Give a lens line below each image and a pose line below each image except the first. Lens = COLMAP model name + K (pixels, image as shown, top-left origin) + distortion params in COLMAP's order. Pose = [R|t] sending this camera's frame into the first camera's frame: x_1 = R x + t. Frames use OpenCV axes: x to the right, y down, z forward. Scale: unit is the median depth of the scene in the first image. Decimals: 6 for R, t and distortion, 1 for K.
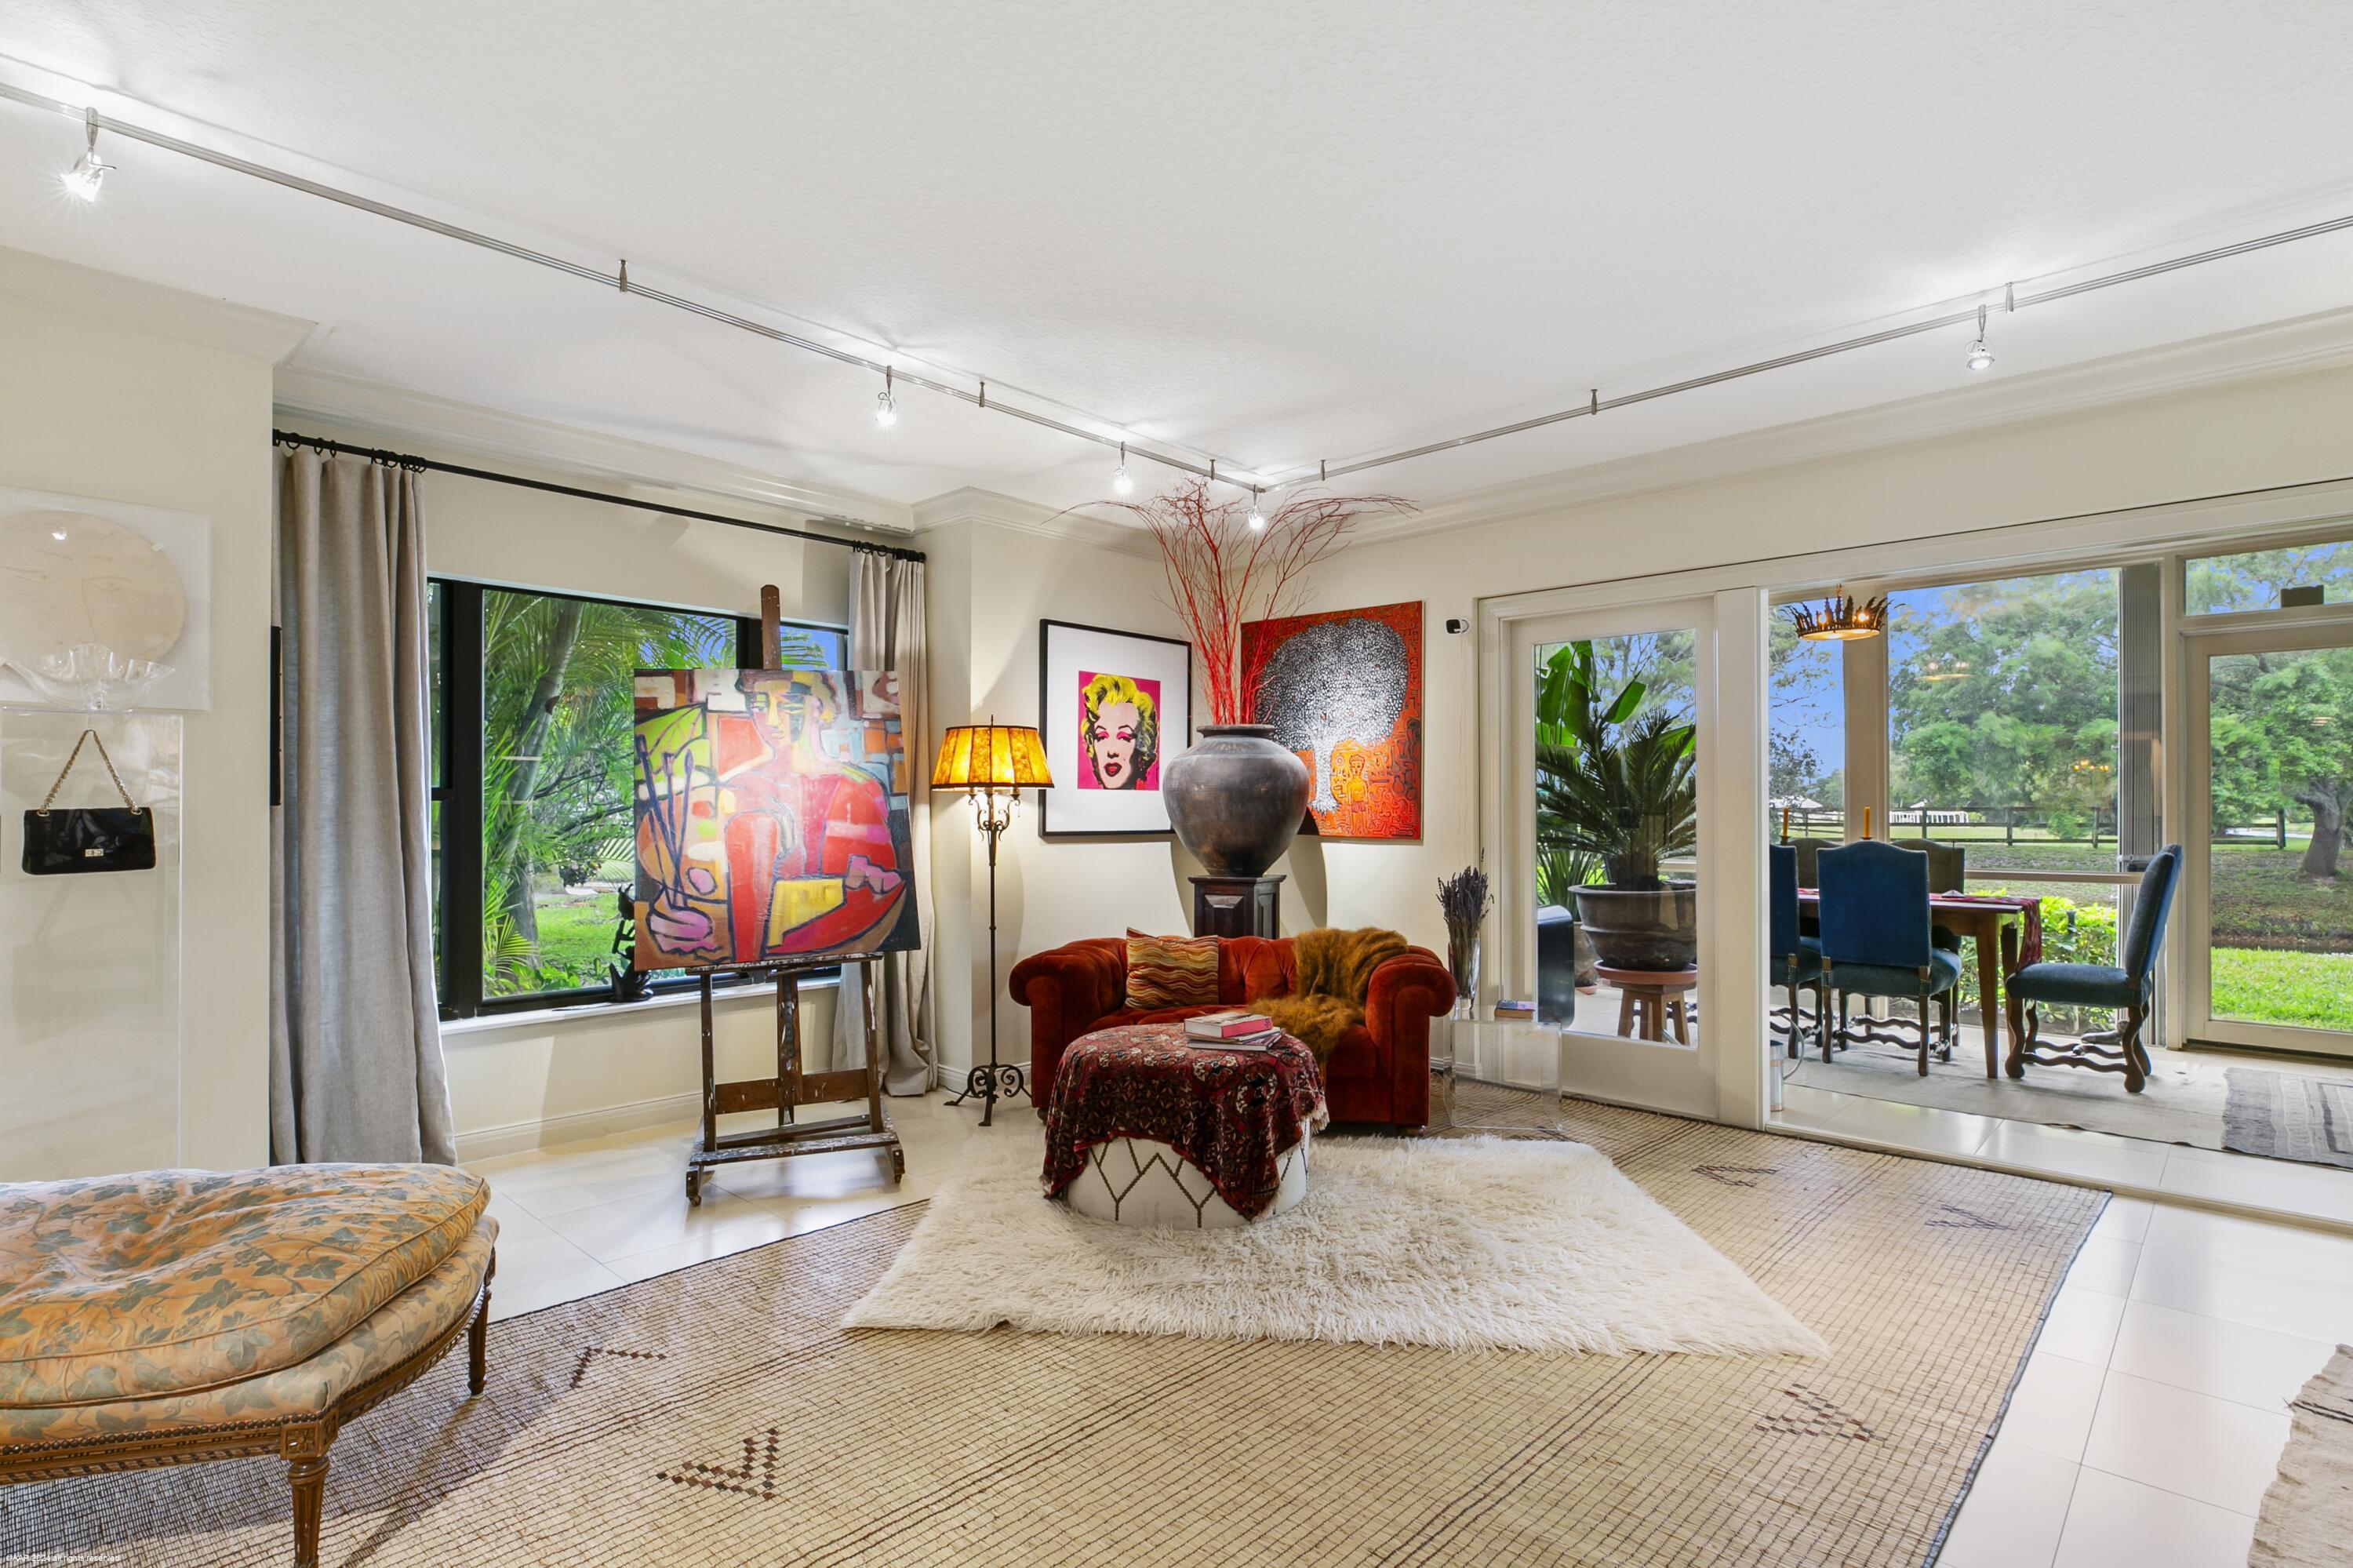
lens RADIAL K [[1166.6, 0, 1172.6], [0, 1166.6, 806.9], [0, 0, 1]] dist [-0.003284, -0.000881]
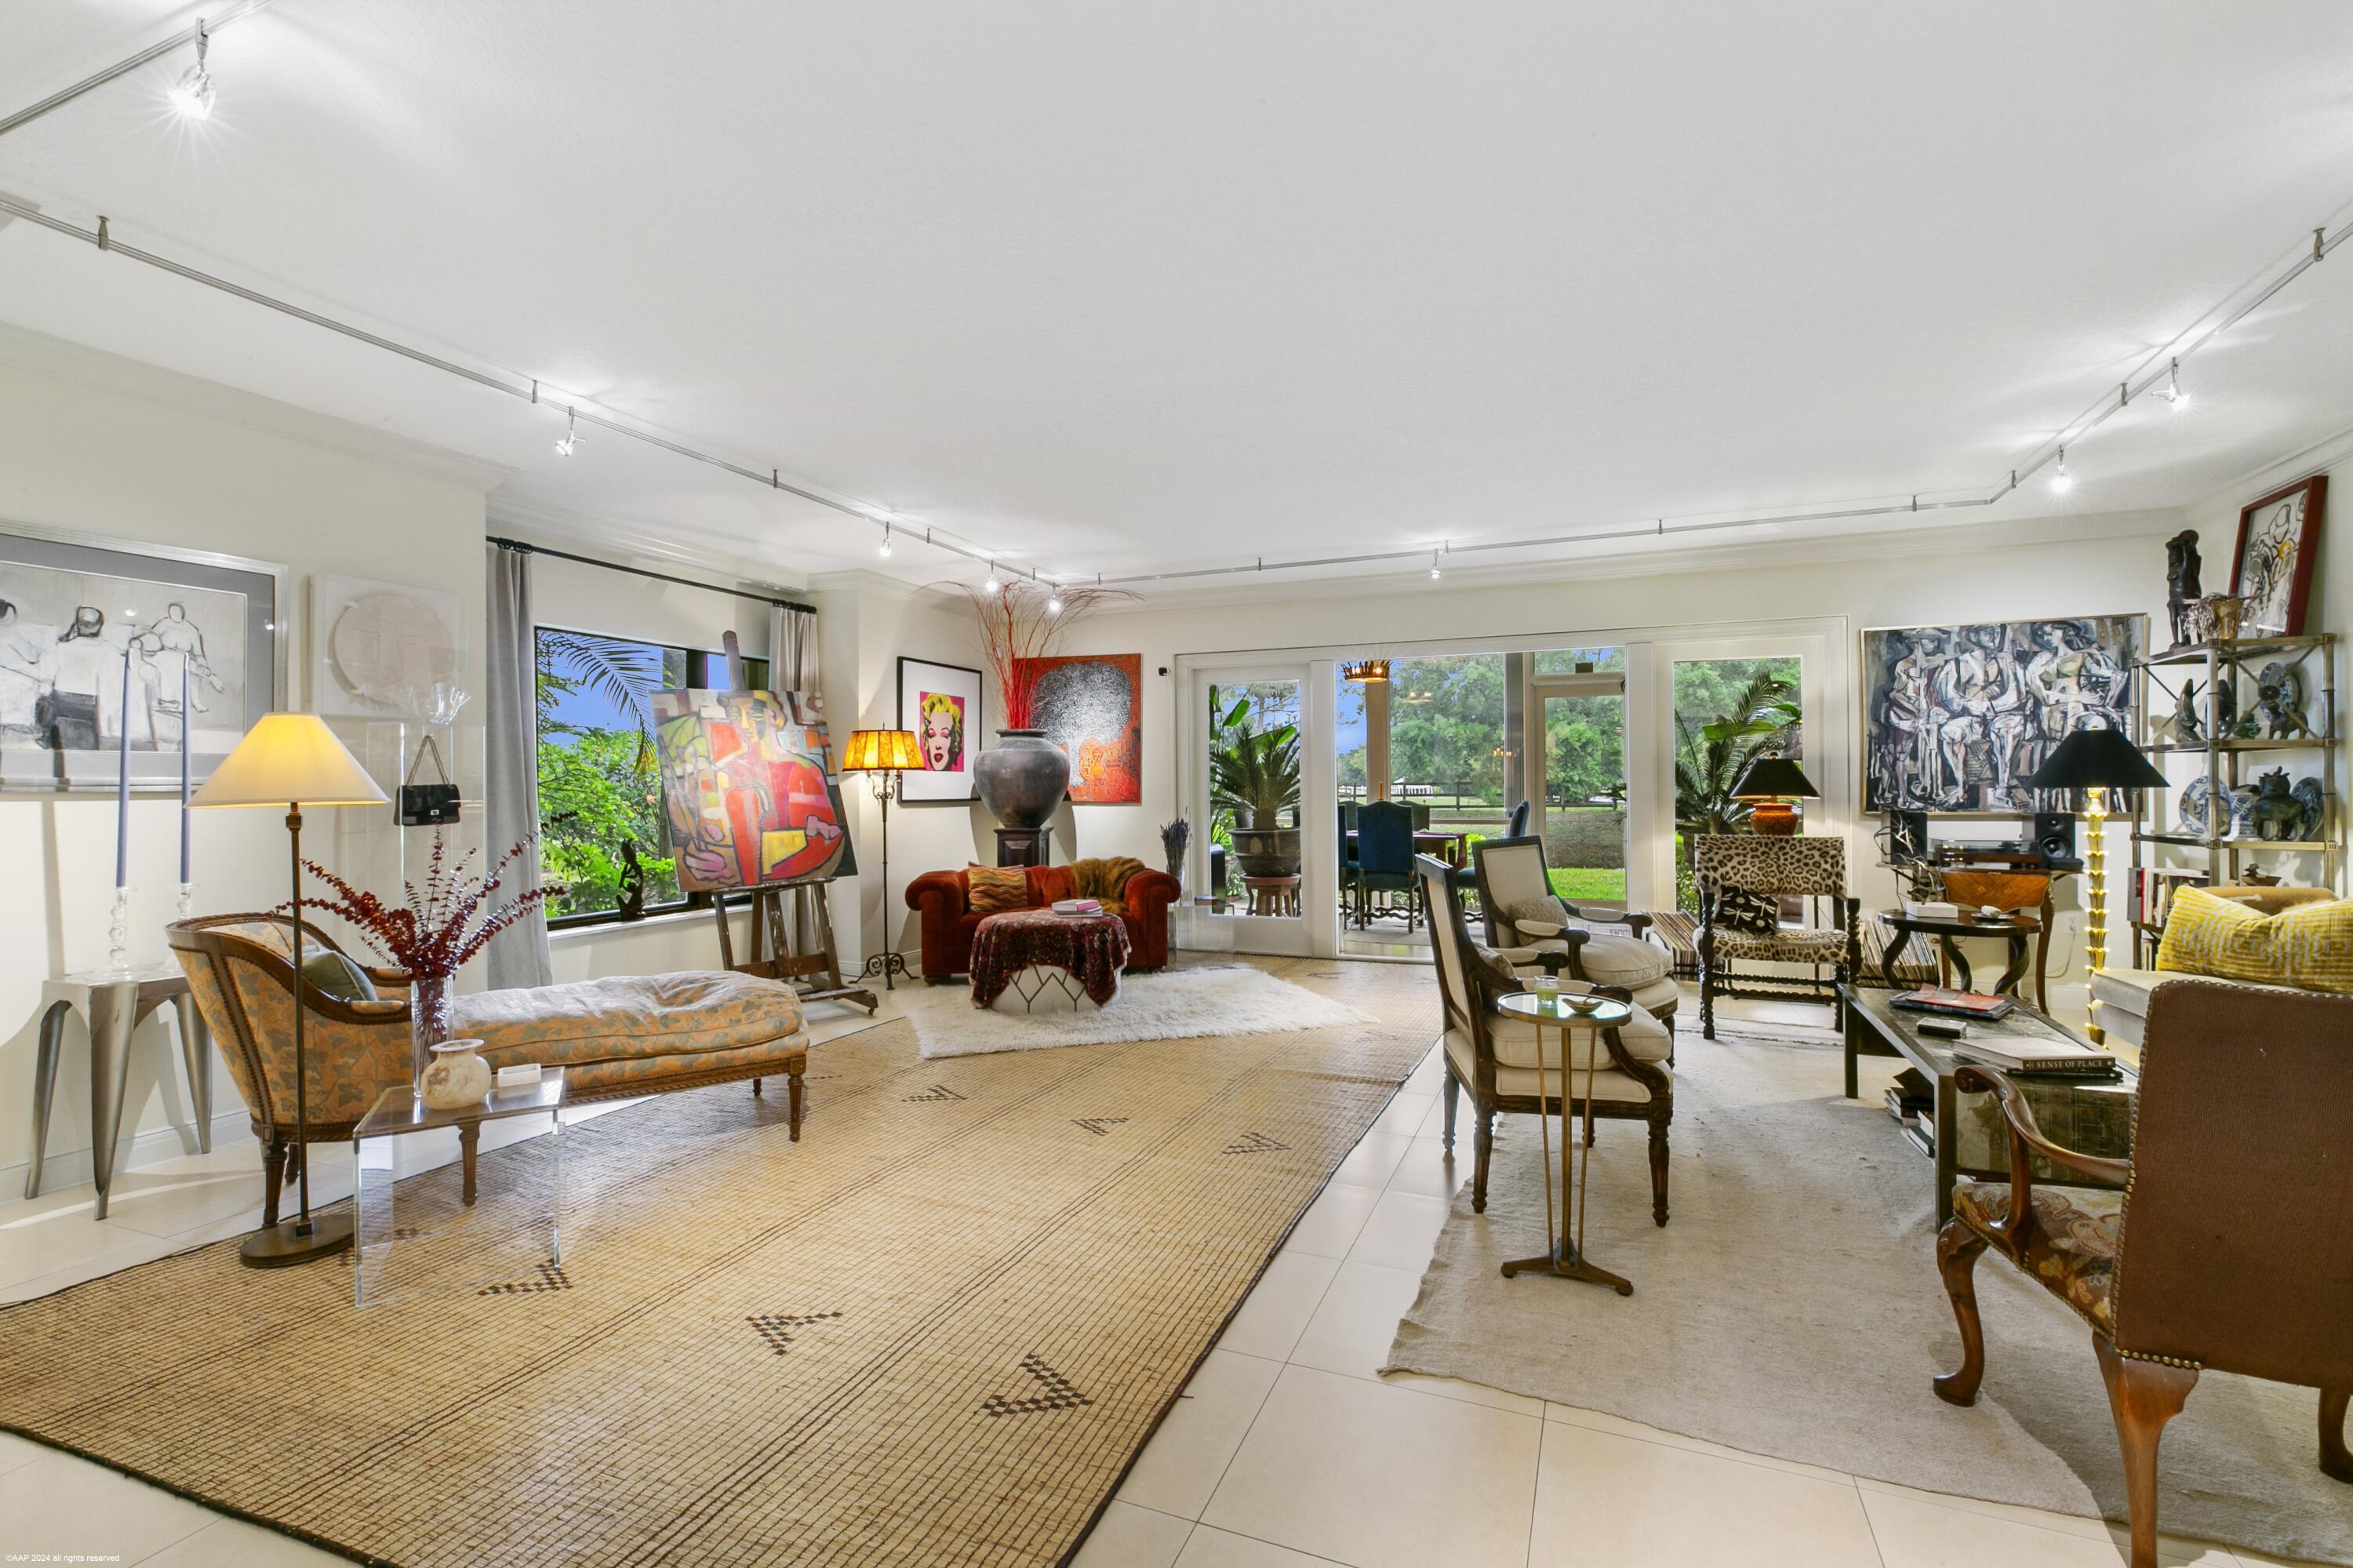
lens RADIAL K [[1064.0, 0, 1176.5], [0, 1064.0, 784.0], [0, 0, 1]] dist [0.000330, -0.000031]
pose [[0.934696, -0.003937, 0.355426, -0.276791], [0.004093, 0.999992, 0.000311, 0.002225], [-0.355425, 0.001164, 0.934704, -0.406968]]
